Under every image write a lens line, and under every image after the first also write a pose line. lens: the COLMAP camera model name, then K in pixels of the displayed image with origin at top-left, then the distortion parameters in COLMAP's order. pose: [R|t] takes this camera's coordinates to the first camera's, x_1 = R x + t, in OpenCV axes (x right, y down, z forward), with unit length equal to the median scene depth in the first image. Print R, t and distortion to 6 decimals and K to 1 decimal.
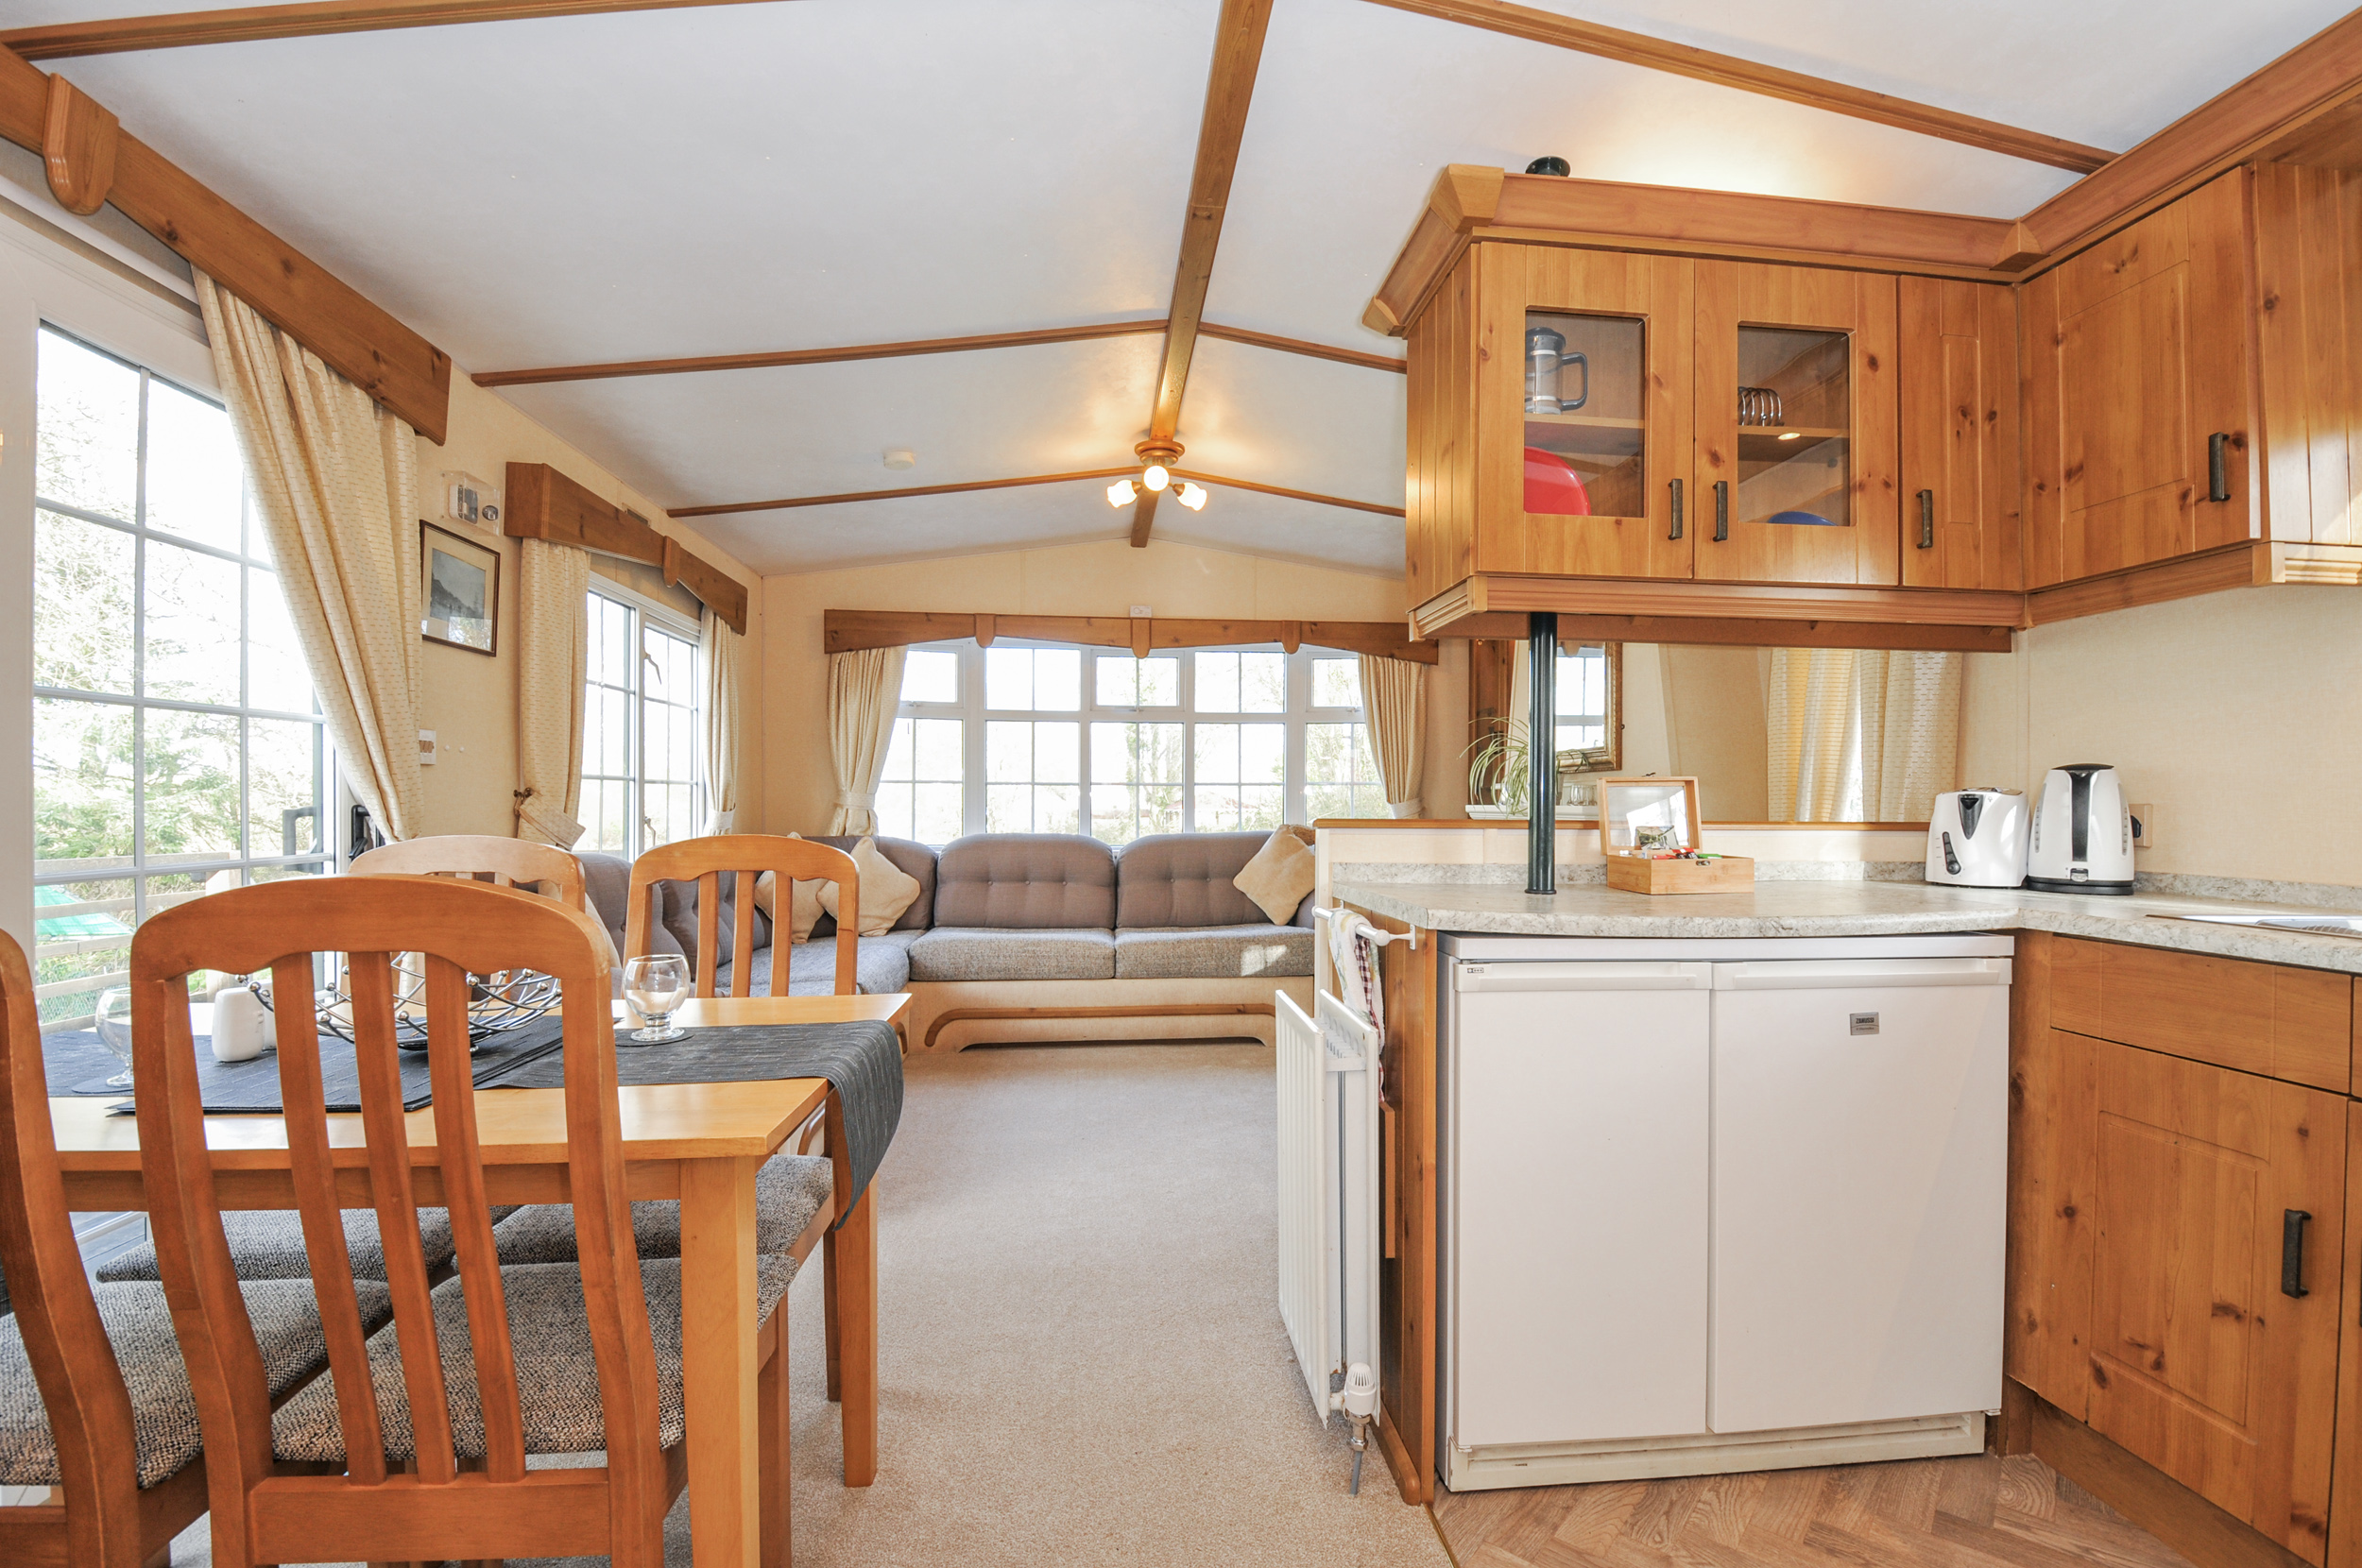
lens RADIAL K [[1022.1, 0, 1186.8], [0, 1022.1, 808.2], [0, 0, 1]] dist [-0.000227, -0.014124]
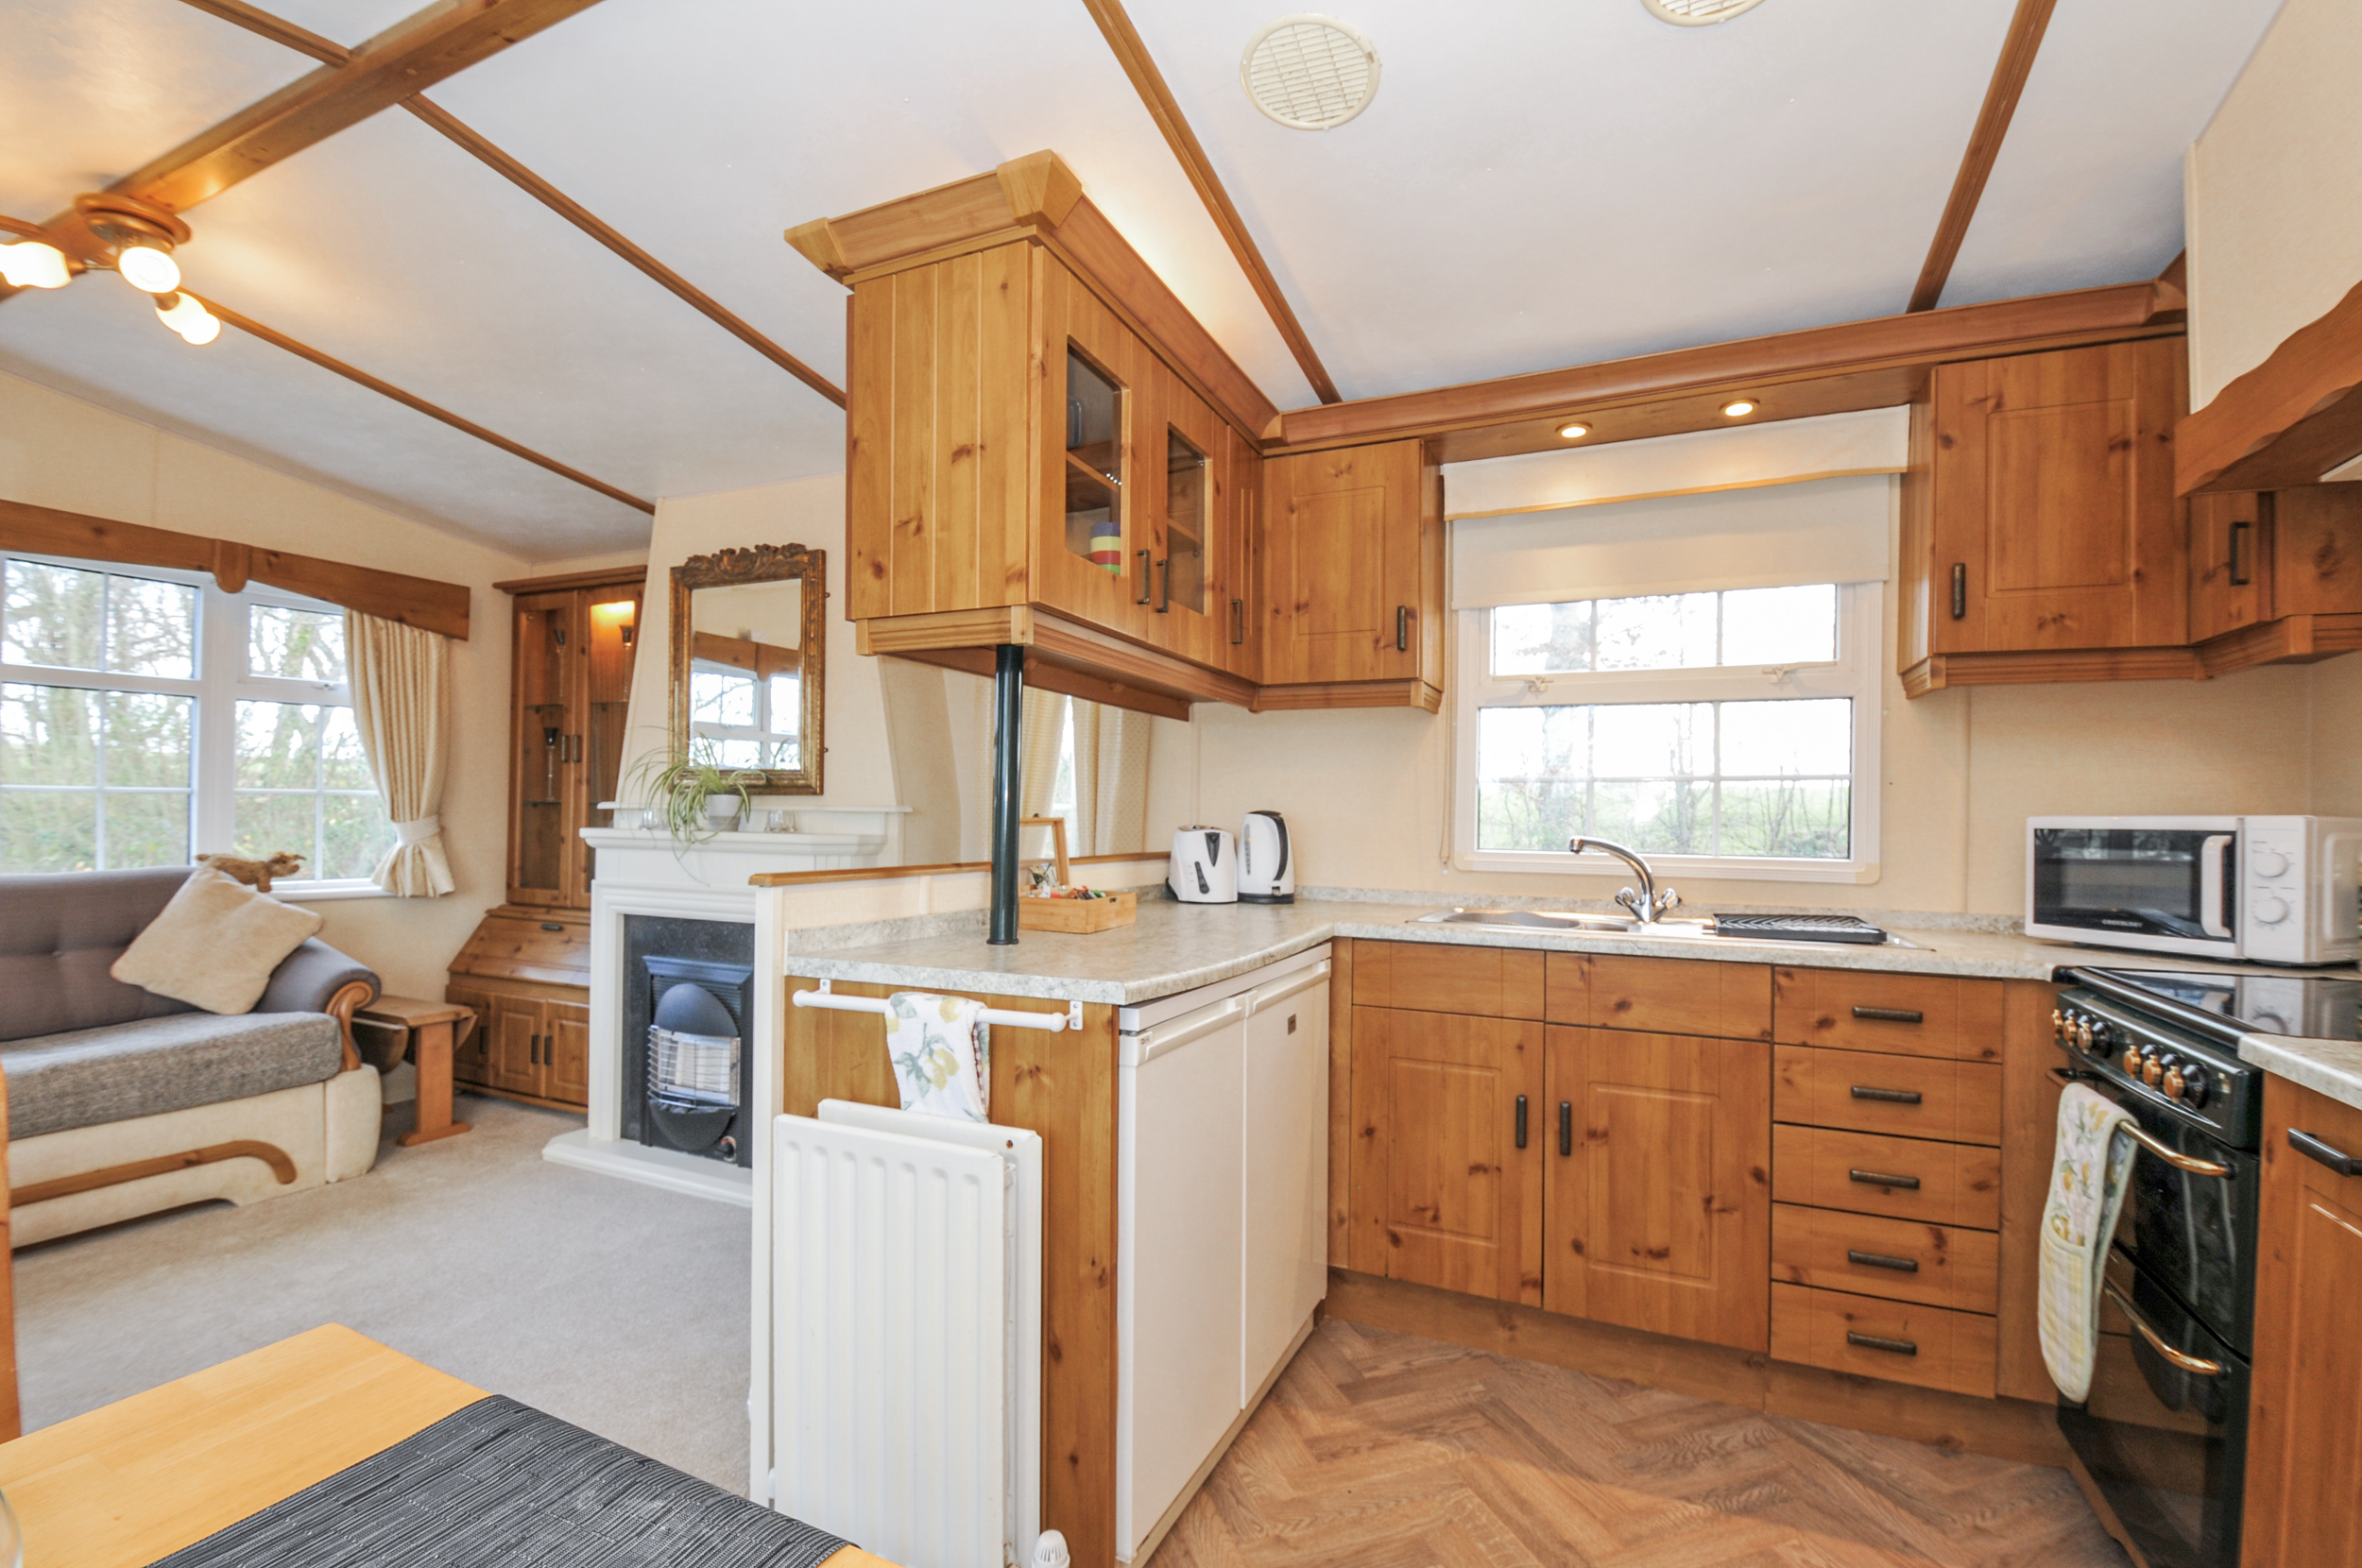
lens RADIAL K [[1022.1, 0, 1186.8], [0, 1022.1, 808.2], [0, 0, 1]] dist [-0.000227, -0.014124]
pose [[0.499543, 0.008330, 0.866249, -0.278282], [-0.006843, 0.999961, -0.005669, -0.026849], [-0.866262, -0.003096, 0.499581, 0.270864]]
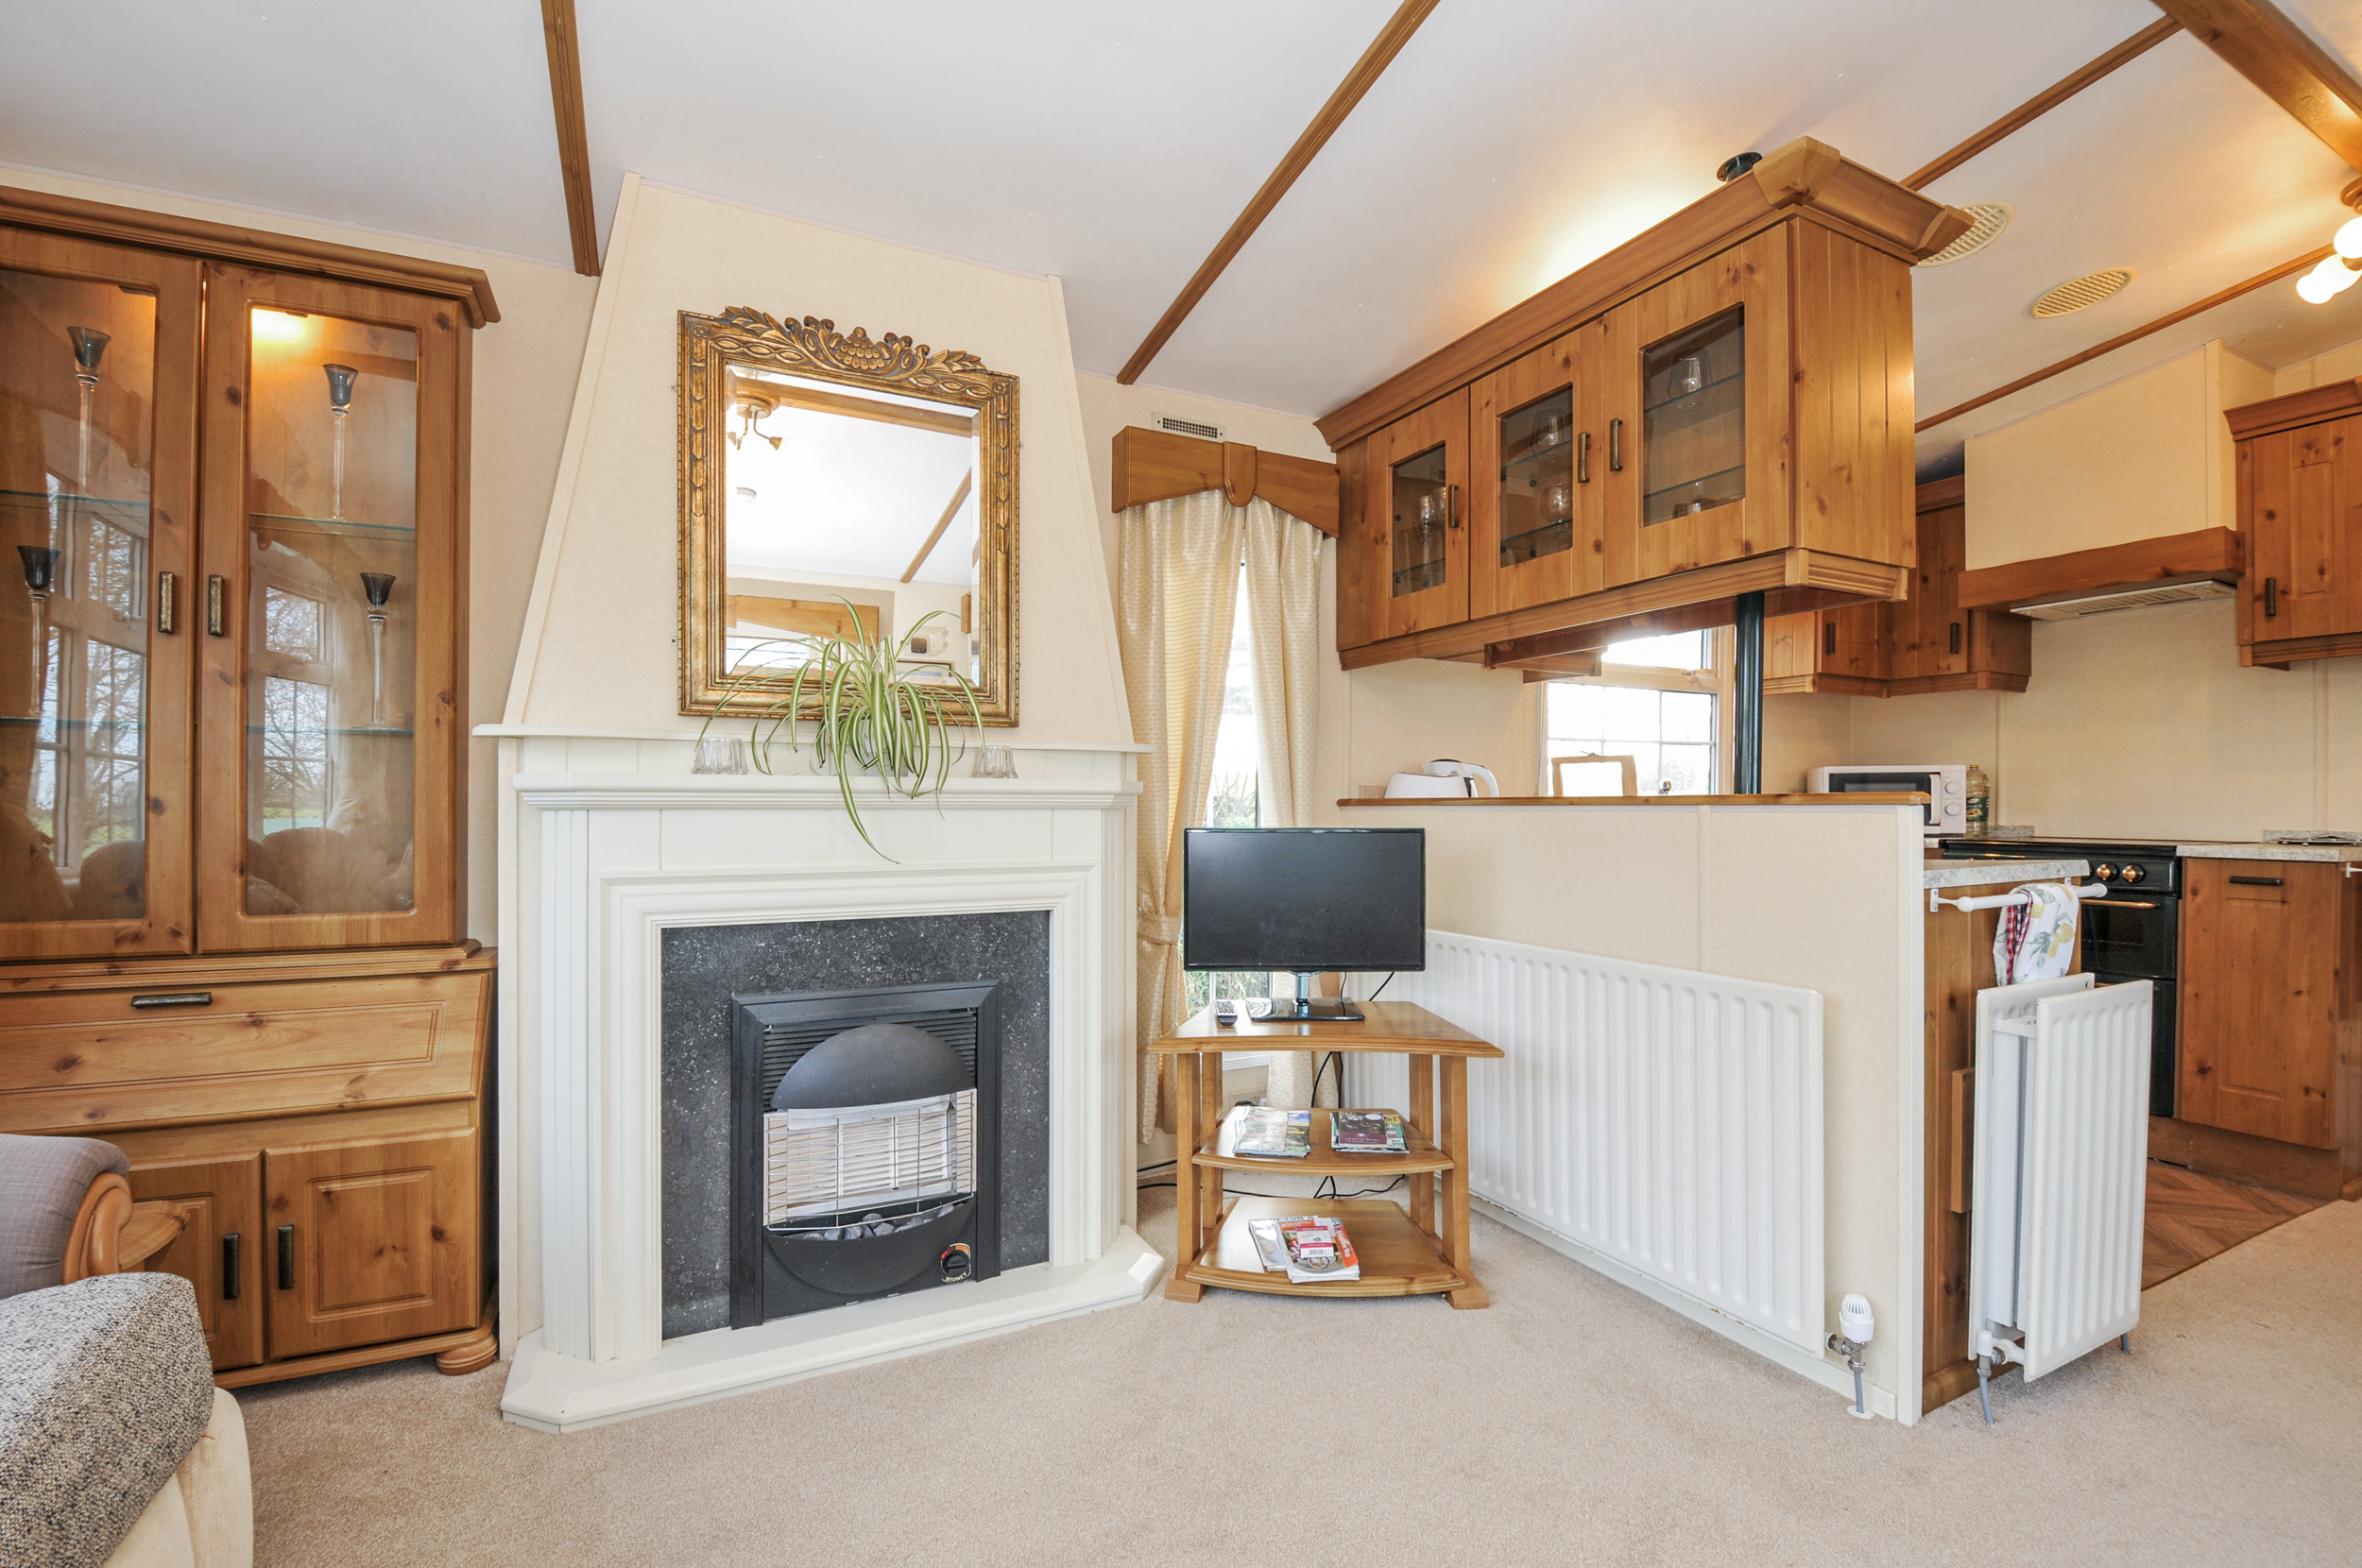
lens RADIAL K [[1022.1, 0, 1186.8], [0, 1022.1, 808.2], [0, 0, 1]] dist [-0.000227, -0.014124]
pose [[-0.357811, -0.006947, 0.933768, -0.296922], [0.001166, 0.999968, 0.007886, 0.013214], [-0.933793, 0.003911, -0.357792, 1.371652]]
